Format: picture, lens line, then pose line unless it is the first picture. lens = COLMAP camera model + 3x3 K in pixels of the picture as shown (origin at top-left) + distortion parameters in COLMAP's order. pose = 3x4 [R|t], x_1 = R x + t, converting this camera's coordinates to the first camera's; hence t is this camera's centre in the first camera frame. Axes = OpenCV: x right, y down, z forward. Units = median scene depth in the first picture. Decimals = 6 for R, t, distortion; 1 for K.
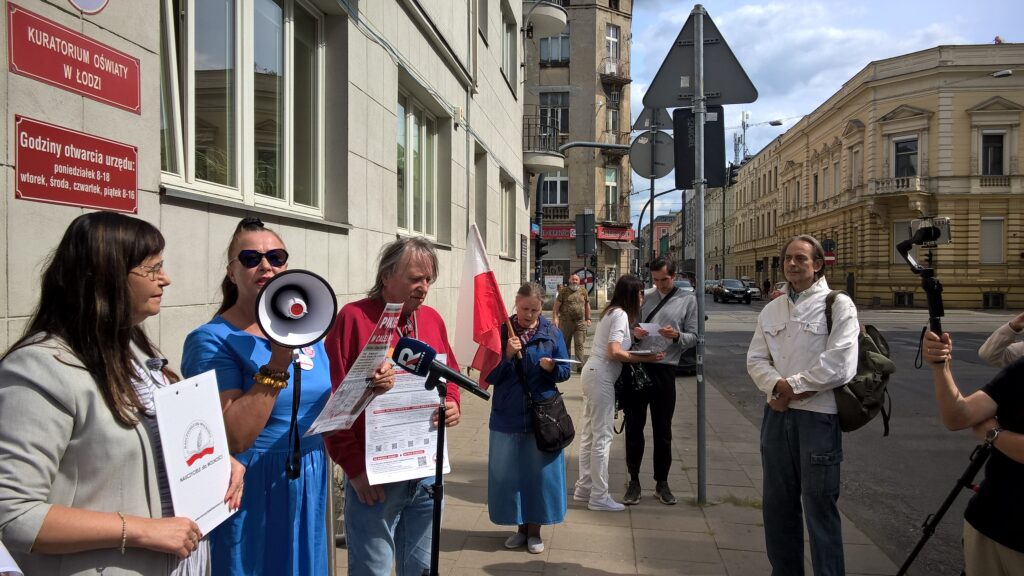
lens RADIAL K [[768.7, 0, 510.9], [0, 768.7, 284.0], [0, 0, 1]] dist [0.009736, 0.001594]
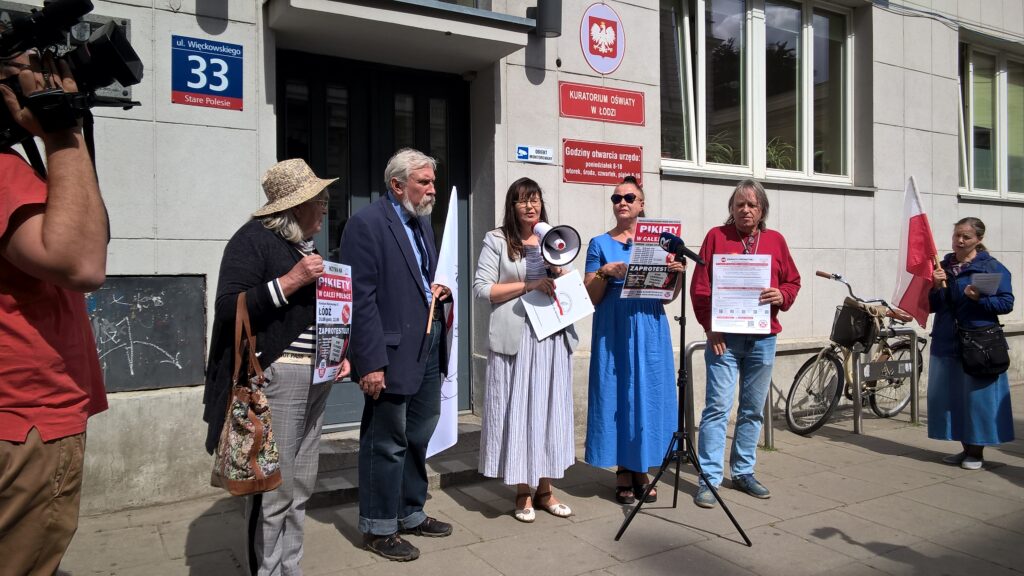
lens RADIAL K [[768.7, 0, 510.9], [0, 768.7, 284.7], [0, 0, 1]] dist [0.009736, 0.001594]
pose [[0.627324, 0.007120, -0.778726, 0.644750], [0.000007, 0.999958, 0.009149, 0.105696], [0.778758, -0.005745, 0.627298, -0.252325]]
